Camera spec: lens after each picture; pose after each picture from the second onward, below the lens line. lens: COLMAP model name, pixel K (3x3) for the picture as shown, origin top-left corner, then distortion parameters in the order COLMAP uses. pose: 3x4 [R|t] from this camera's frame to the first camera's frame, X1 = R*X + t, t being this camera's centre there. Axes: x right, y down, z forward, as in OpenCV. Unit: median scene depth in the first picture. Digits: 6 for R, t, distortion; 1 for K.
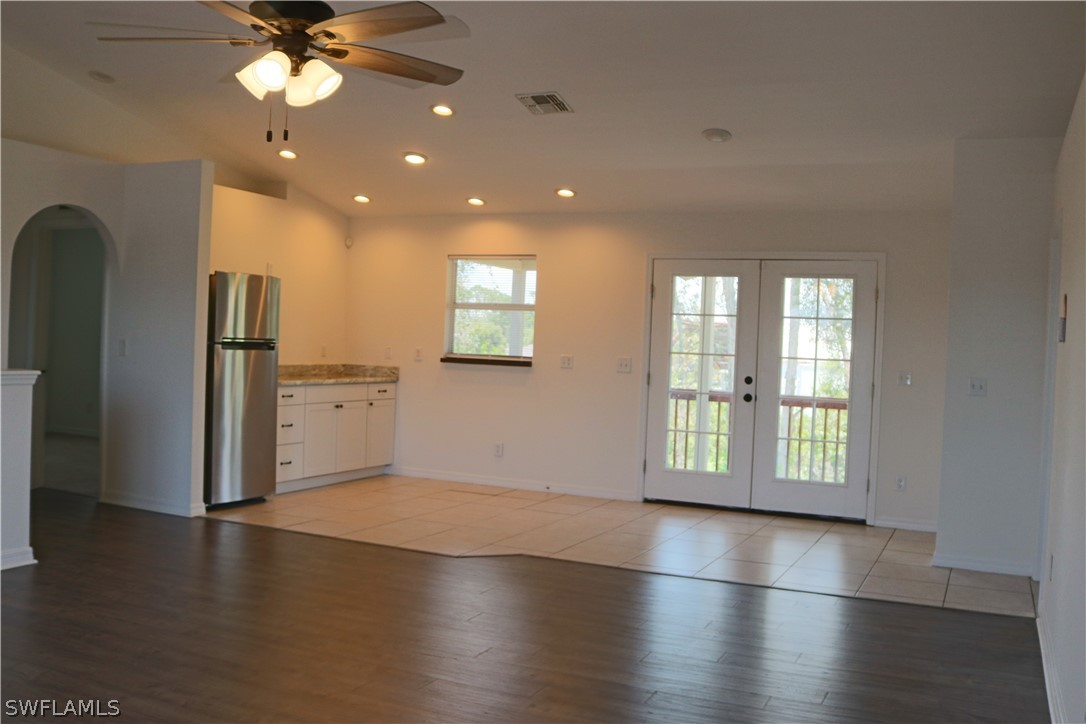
lens RADIAL K [[1000.7, 0, 543.0], [0, 1000.7, 362.0], [0, 0, 1]] dist [-0.176584, 0.170397]
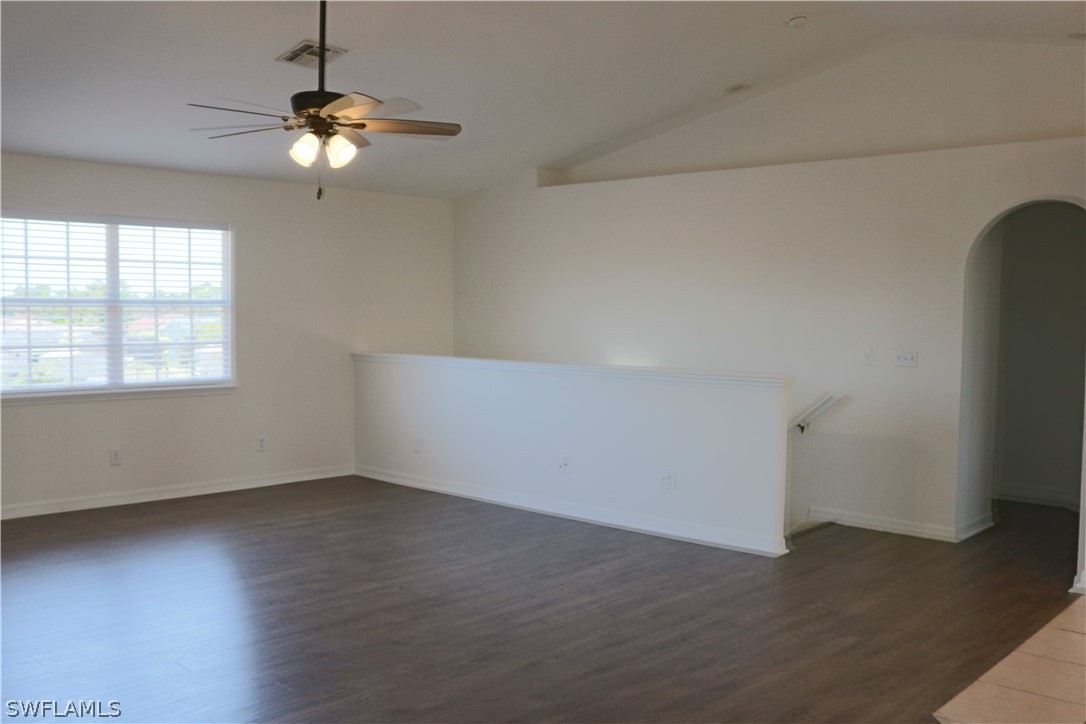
lens RADIAL K [[1000.7, 0, 543.0], [0, 1000.7, 362.0], [0, 0, 1]] dist [-0.176584, 0.170397]
pose [[-0.309705, 0.000001, -0.950833, 0.360794], [-0.041322, 0.999055, 0.013460, -0.008629], [0.949934, 0.043459, -0.309412, 0.643113]]
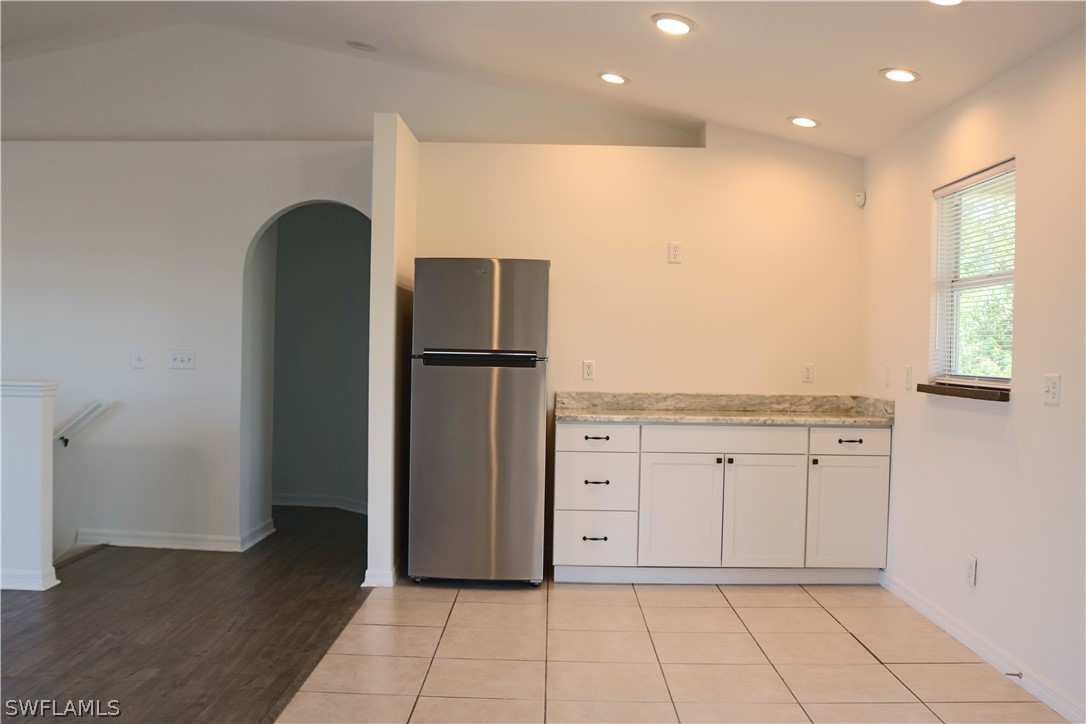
lens RADIAL K [[1000.7, 0, 543.0], [0, 1000.7, 362.0], [0, 0, 1]] dist [-0.176584, 0.170397]
pose [[0.407731, -0.022225, -0.912832, 0.305442], [-0.020683, 0.999222, -0.033567, 0.006308], [0.912868, 0.032566, 0.406954, 0.625731]]
